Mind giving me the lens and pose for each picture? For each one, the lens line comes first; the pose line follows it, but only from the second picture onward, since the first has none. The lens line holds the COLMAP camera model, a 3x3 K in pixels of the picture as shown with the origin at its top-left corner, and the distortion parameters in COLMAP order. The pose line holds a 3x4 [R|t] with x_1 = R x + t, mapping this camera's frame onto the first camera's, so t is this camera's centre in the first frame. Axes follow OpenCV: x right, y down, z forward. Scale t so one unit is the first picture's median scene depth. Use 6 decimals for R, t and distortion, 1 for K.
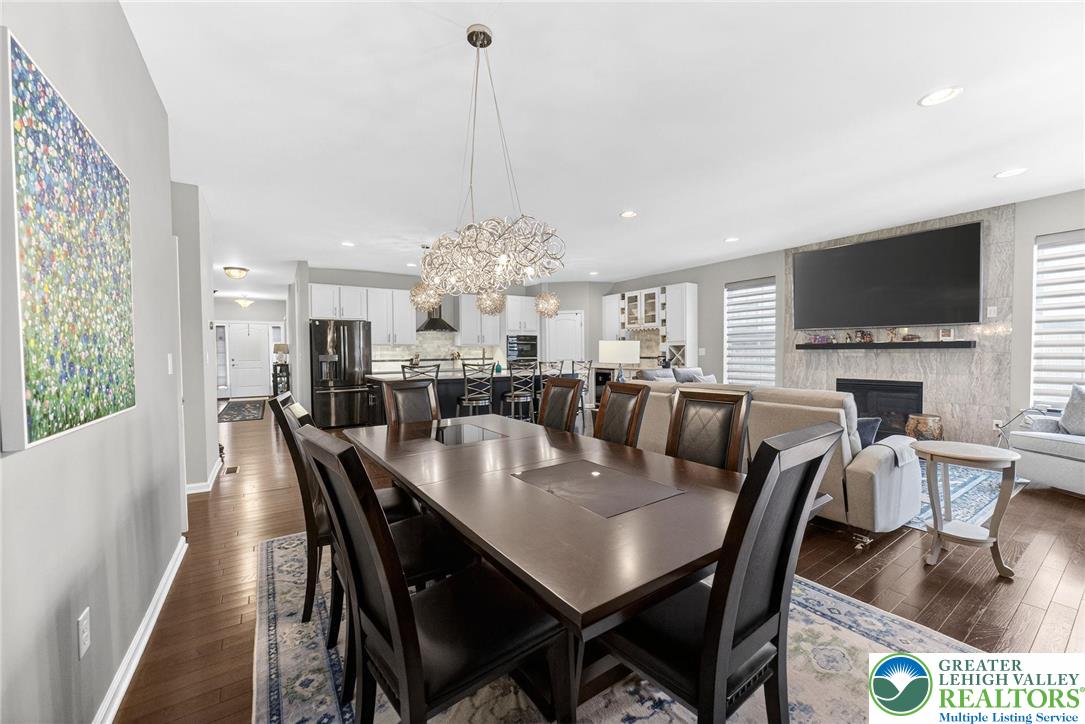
lens RADIAL K [[415.9, 0, 541.3], [0, 415.9, 369.5], [0, 0, 1]] dist [-0.040543, 0.013715]
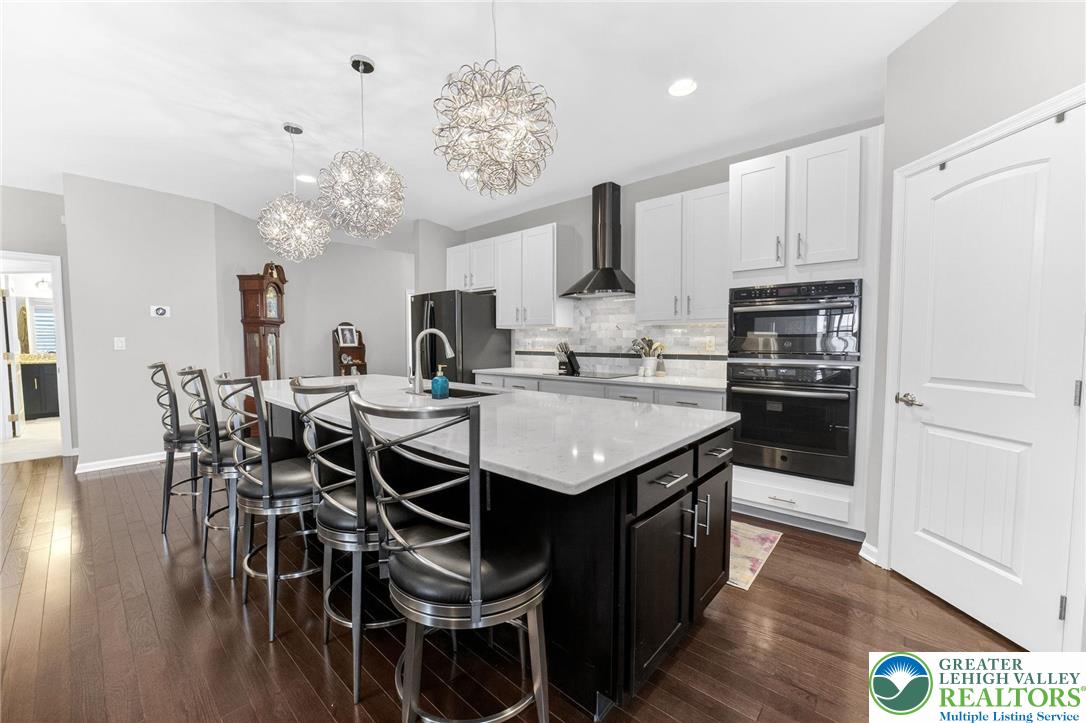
lens RADIAL K [[428.8, 0, 541.6], [0, 428.8, 364.9], [0, 0, 1]] dist [-0.039751, 0.014918]
pose [[0.255738, 0.062887, -0.964699, 0.208150], [-0.044900, 0.997578, 0.053128, -0.034958], [0.965703, 0.029729, 0.257942, 0.798350]]
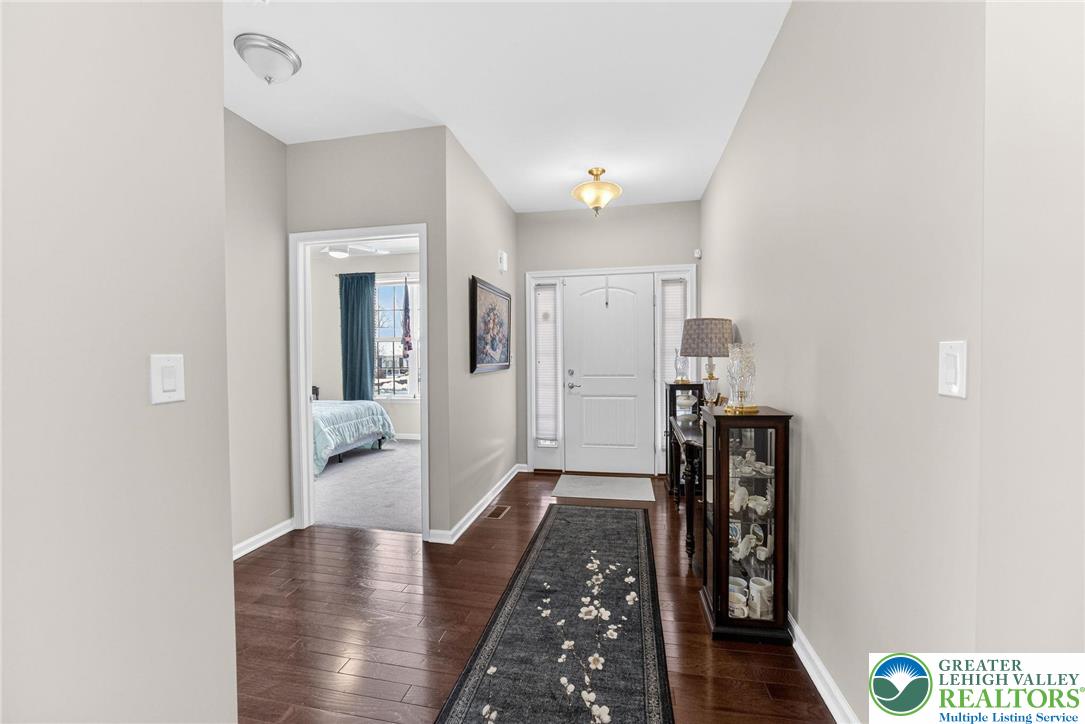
lens RADIAL K [[428.4, 0, 541.1], [0, 428.4, 365.4], [0, 0, 1]] dist [-0.039751, 0.014918]
pose [[0.708569, 0.013800, -0.705506, -0.645819], [-0.029297, 0.999522, -0.009874, -0.033635], [0.705033, 0.027666, 0.708635, 0.912091]]
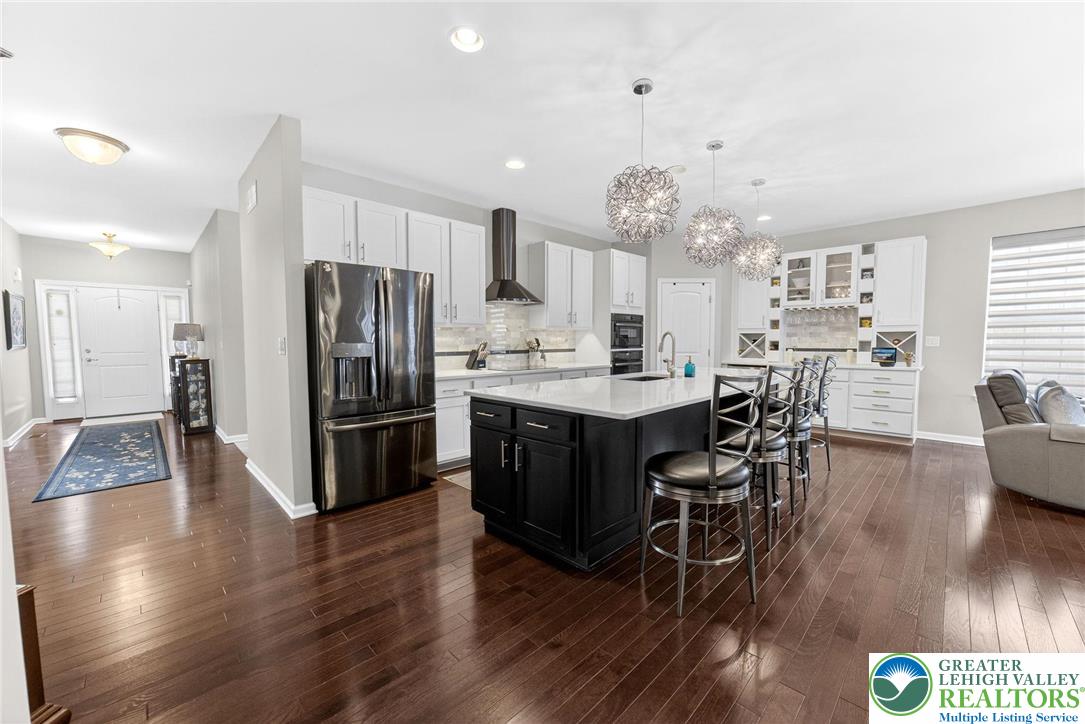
lens RADIAL K [[415.9, 0, 541.3], [0, 415.9, 369.5], [0, 0, 1]] dist [-0.040543, 0.013715]
pose [[0.980047, -0.007007, 0.198640, -0.322386], [0.002568, 0.999741, 0.022596, -0.012025], [-0.198747, -0.021635, 0.979812, 0.418405]]
